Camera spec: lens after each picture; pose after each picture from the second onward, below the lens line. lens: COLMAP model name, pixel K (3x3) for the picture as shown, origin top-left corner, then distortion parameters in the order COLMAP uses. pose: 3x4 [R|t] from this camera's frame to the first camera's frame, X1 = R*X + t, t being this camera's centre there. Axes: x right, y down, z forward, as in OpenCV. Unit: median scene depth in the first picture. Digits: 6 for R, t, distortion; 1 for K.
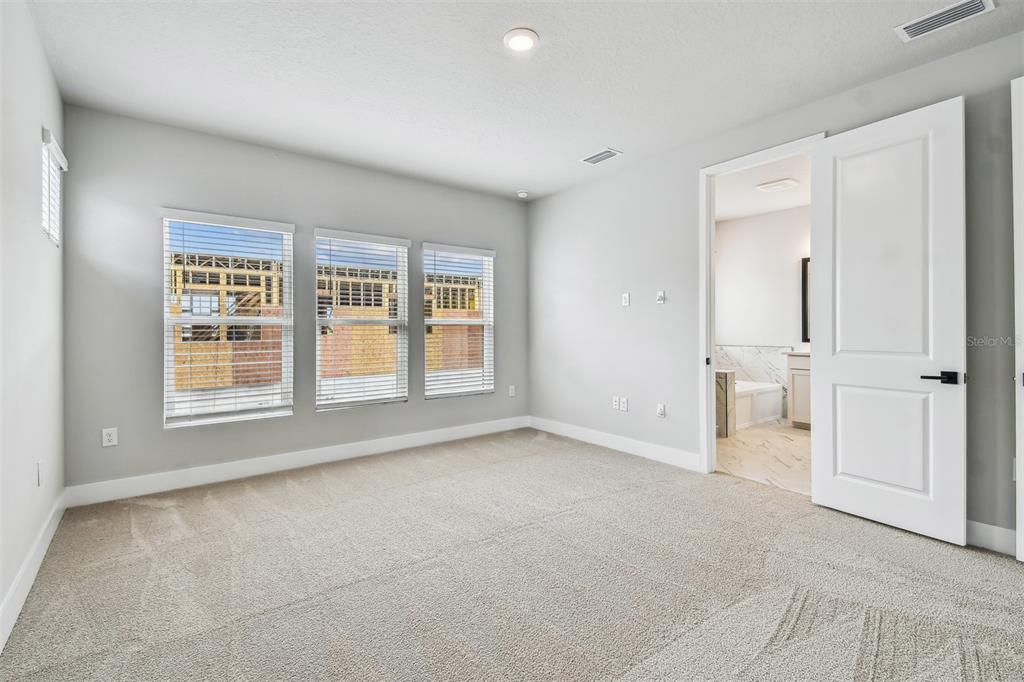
lens RADIAL K [[458.8, 0, 498.8], [0, 458.8, 326.3], [0, 0, 1]] dist [0.034005, -0.013401]
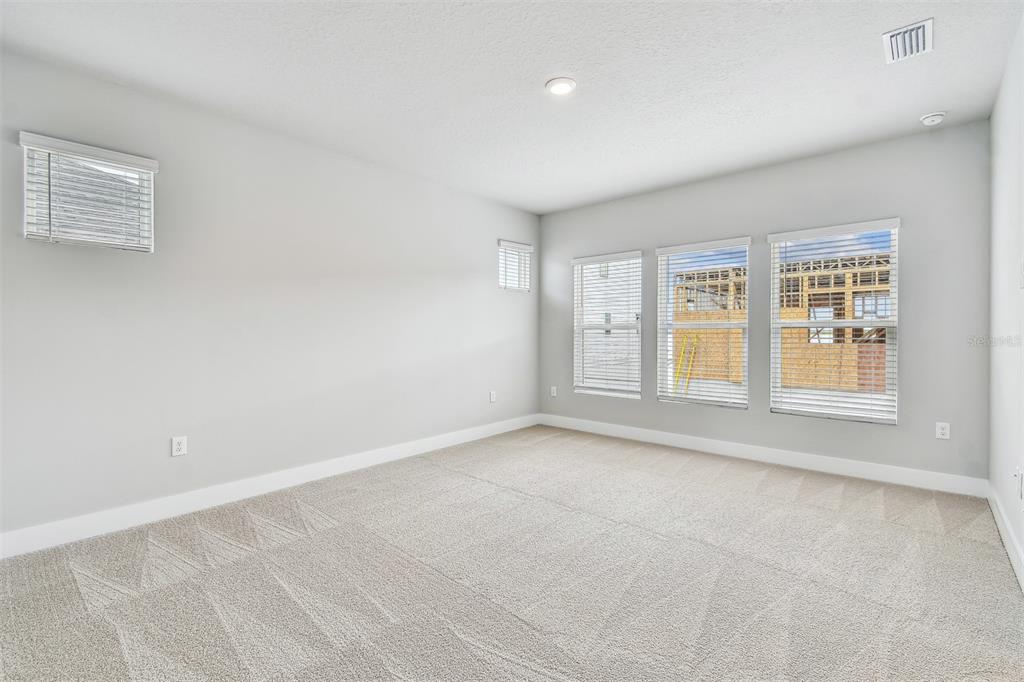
lens RADIAL K [[458.8, 0, 512.4], [0, 458.8, 331.8], [0, 0, 1]] dist [0.034005, -0.013401]
pose [[0.215680, 0.002591, -0.976461, 0.611698], [0.004861, 0.999981, 0.003727, -0.000621], [0.976452, -0.005550, 0.215664, 0.327219]]
